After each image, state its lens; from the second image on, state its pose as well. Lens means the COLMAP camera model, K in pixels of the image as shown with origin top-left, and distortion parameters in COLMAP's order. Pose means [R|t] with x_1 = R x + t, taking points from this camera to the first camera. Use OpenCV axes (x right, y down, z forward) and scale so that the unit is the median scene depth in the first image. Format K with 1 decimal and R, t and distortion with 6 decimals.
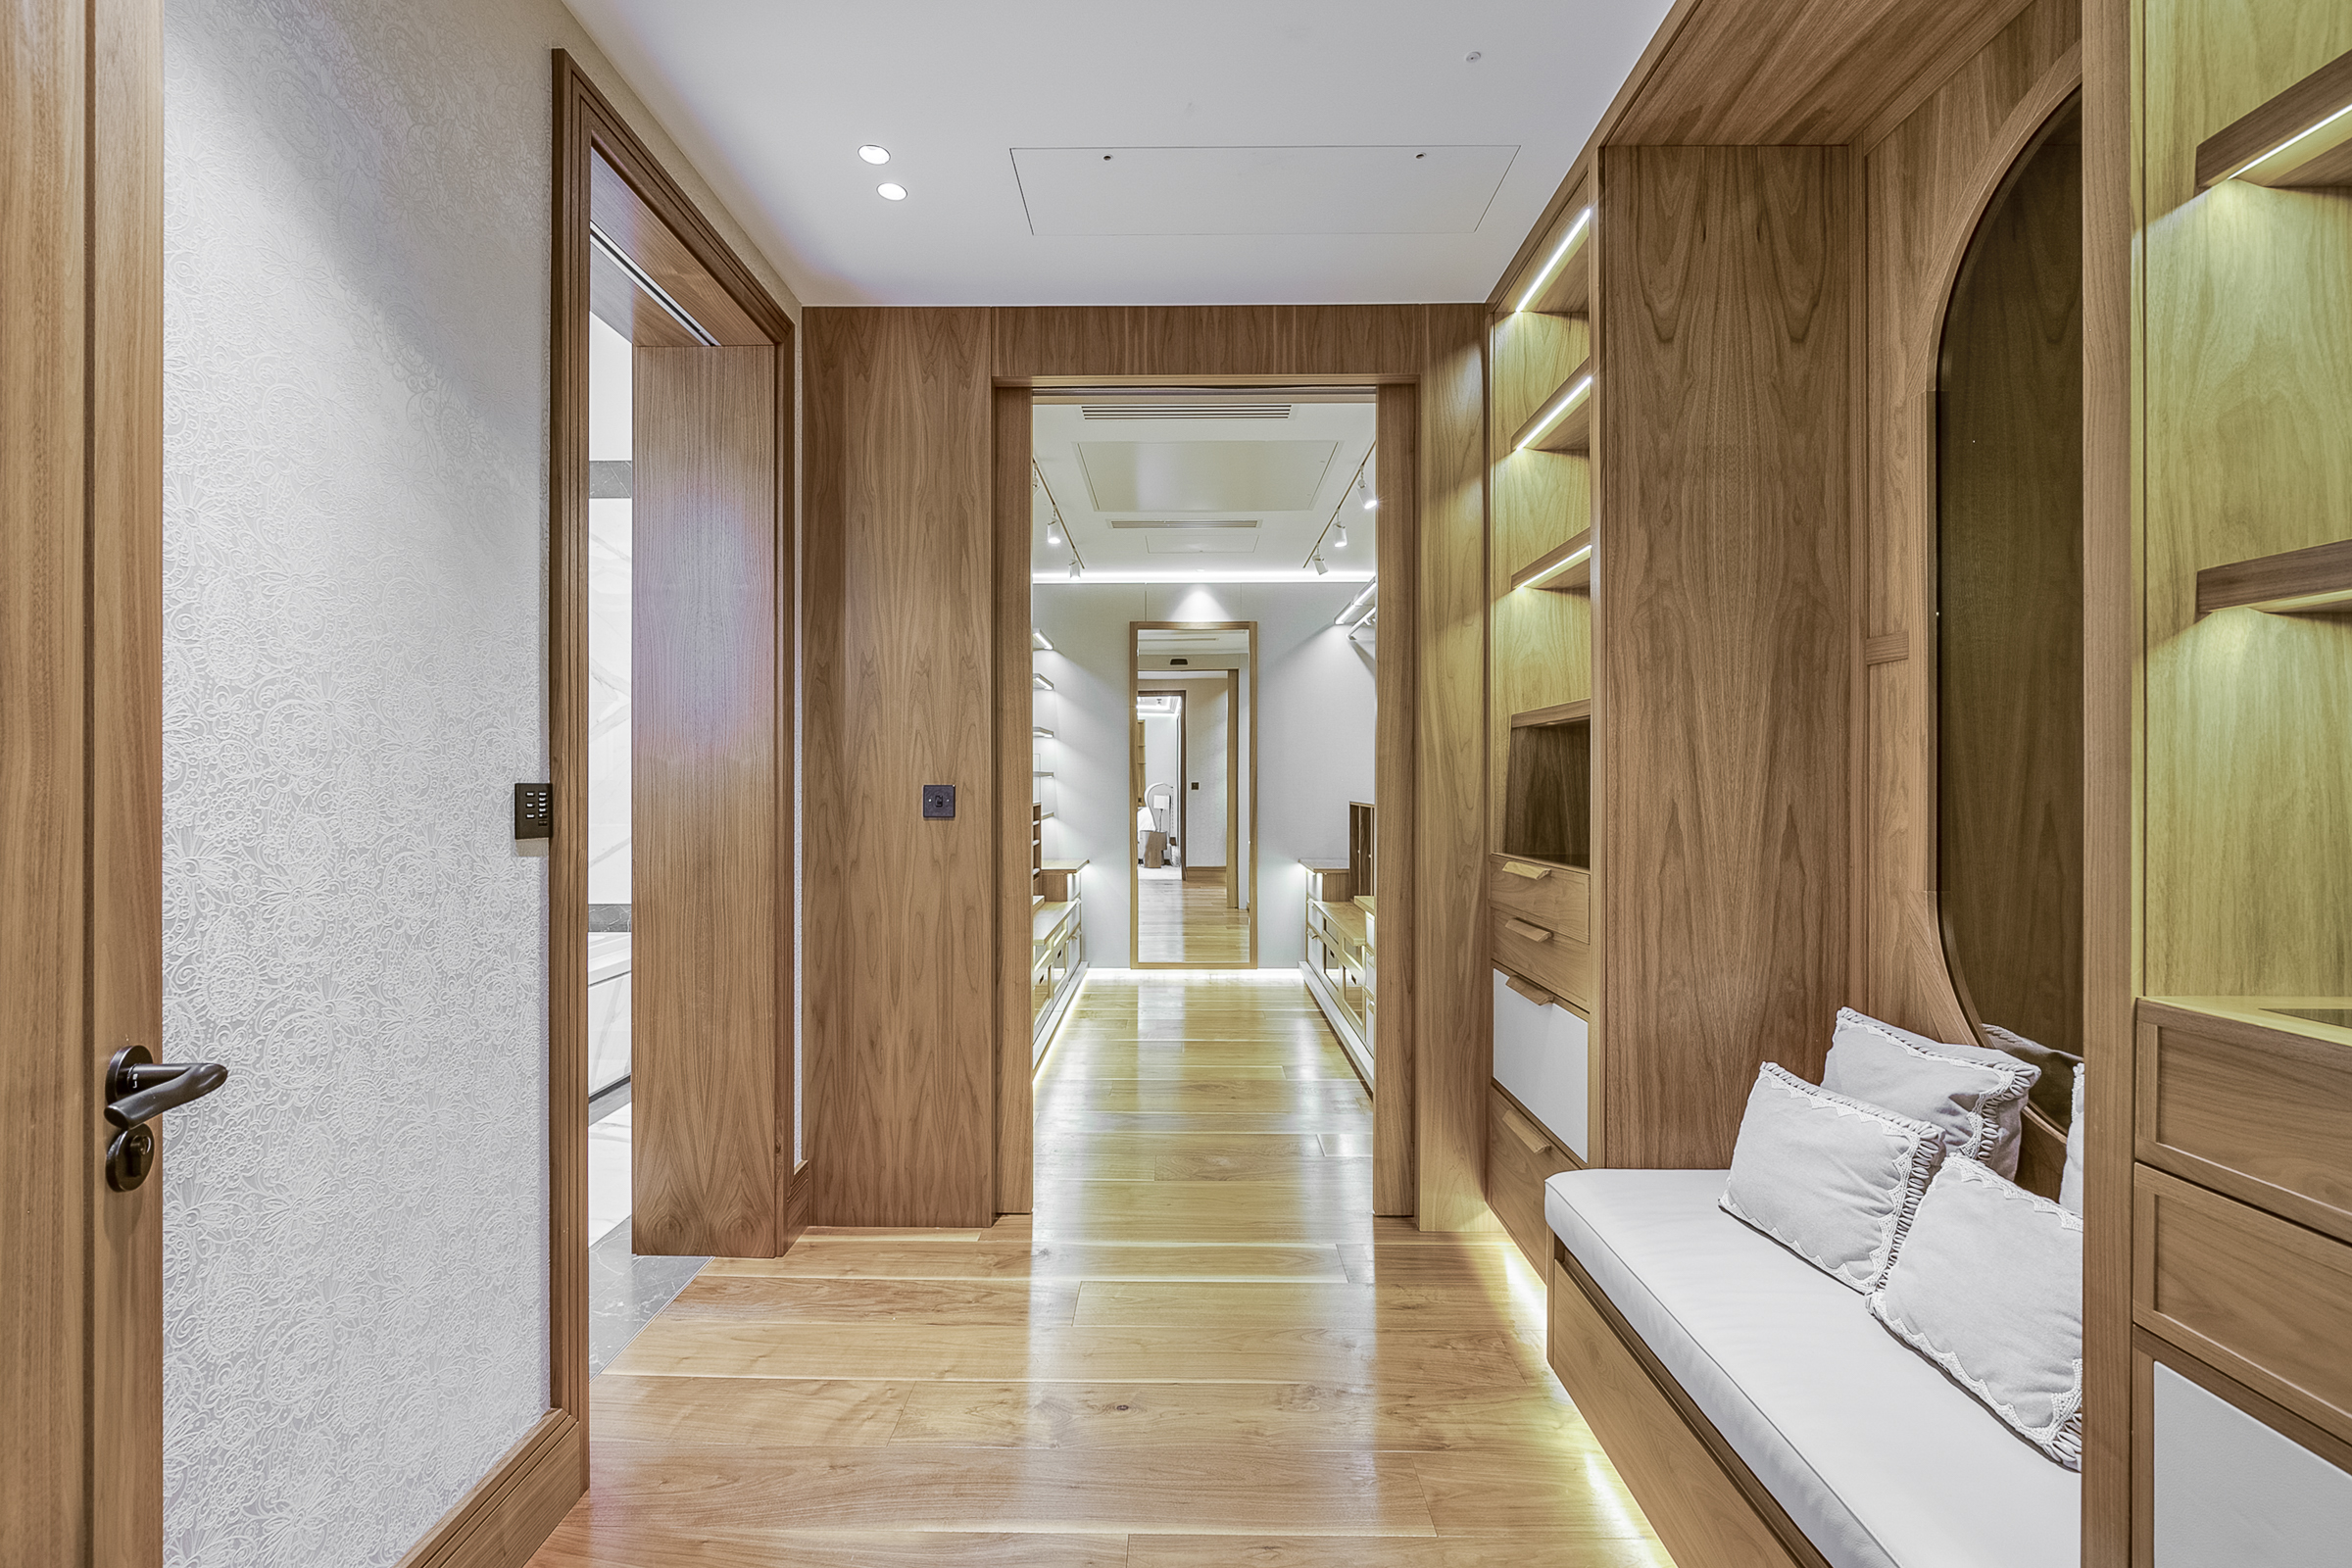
lens RADIAL K [[1062.0, 0, 1173.4], [0, 1062.0, 778.9], [0, 0, 1]] dist [0.000002, 0.000000]
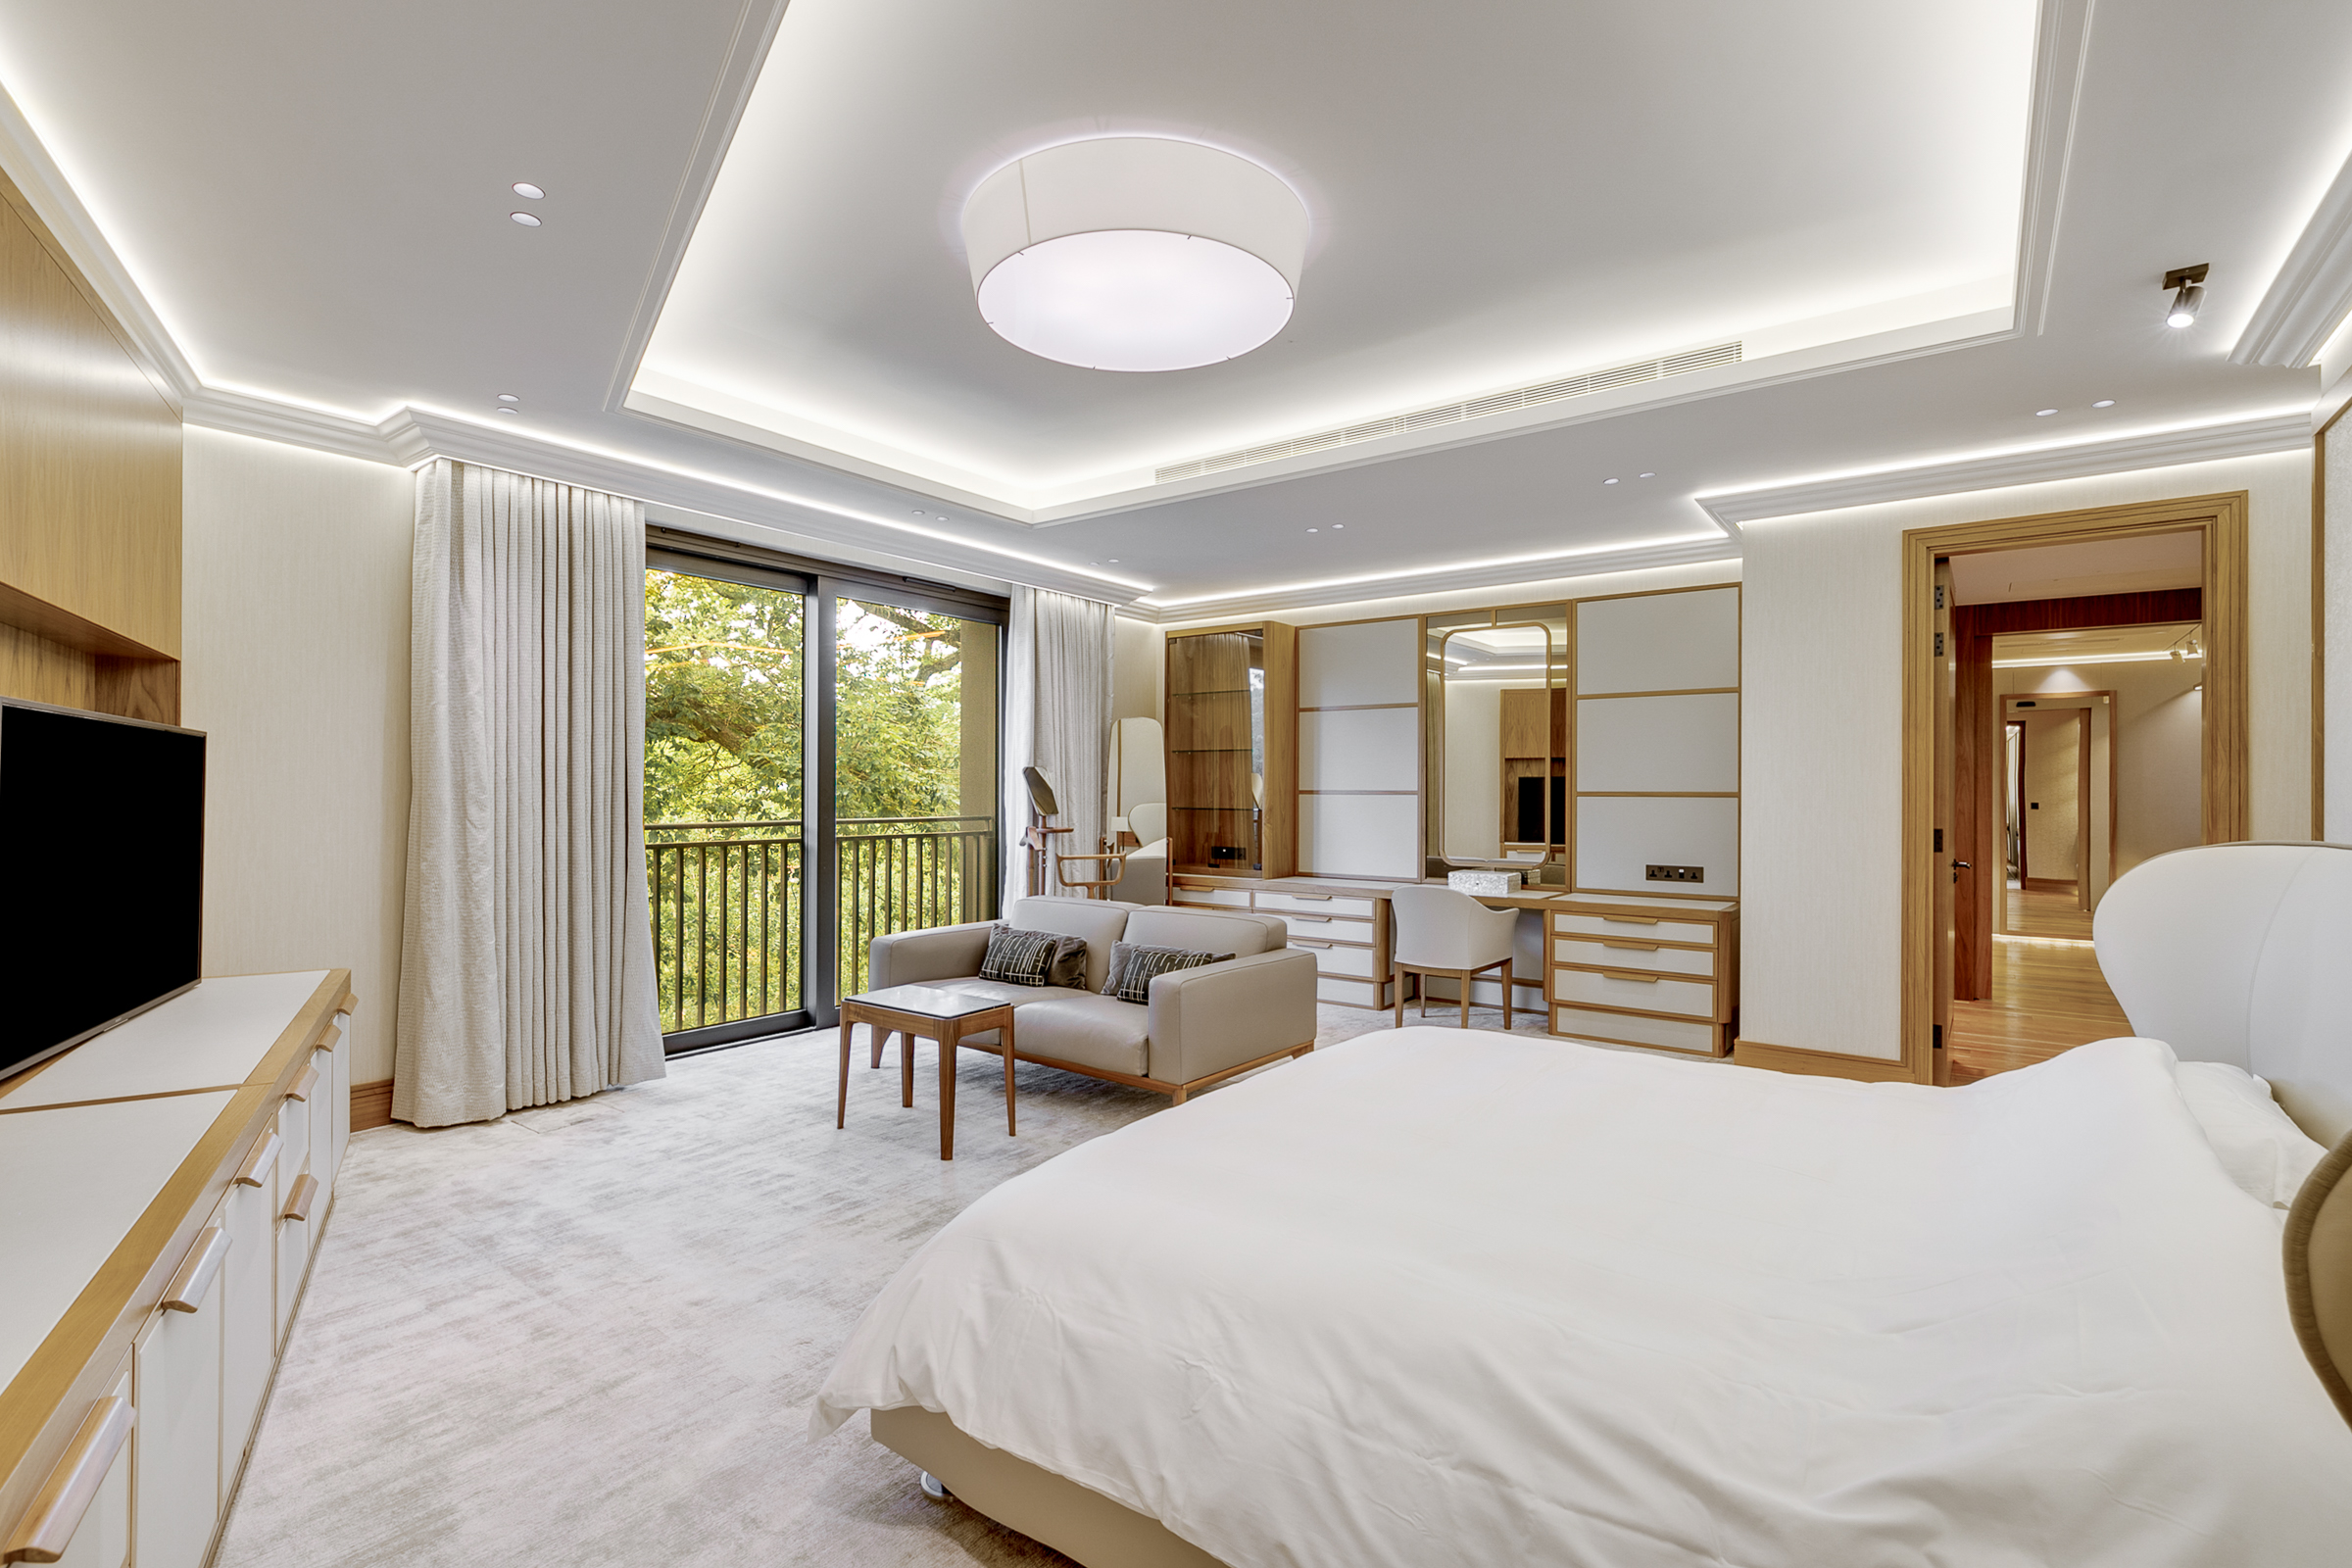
lens RADIAL K [[1089.4, 0, 1159.4], [0, 1089.4, 792.5], [0, 0, 1]] dist [-0.007621, 0.001565]
pose [[0.798418, 0.005834, -0.602076, -0.040947], [-0.004384, 0.999983, 0.003875, -0.008946], [0.602088, -0.000454, 0.798430, -0.552848]]
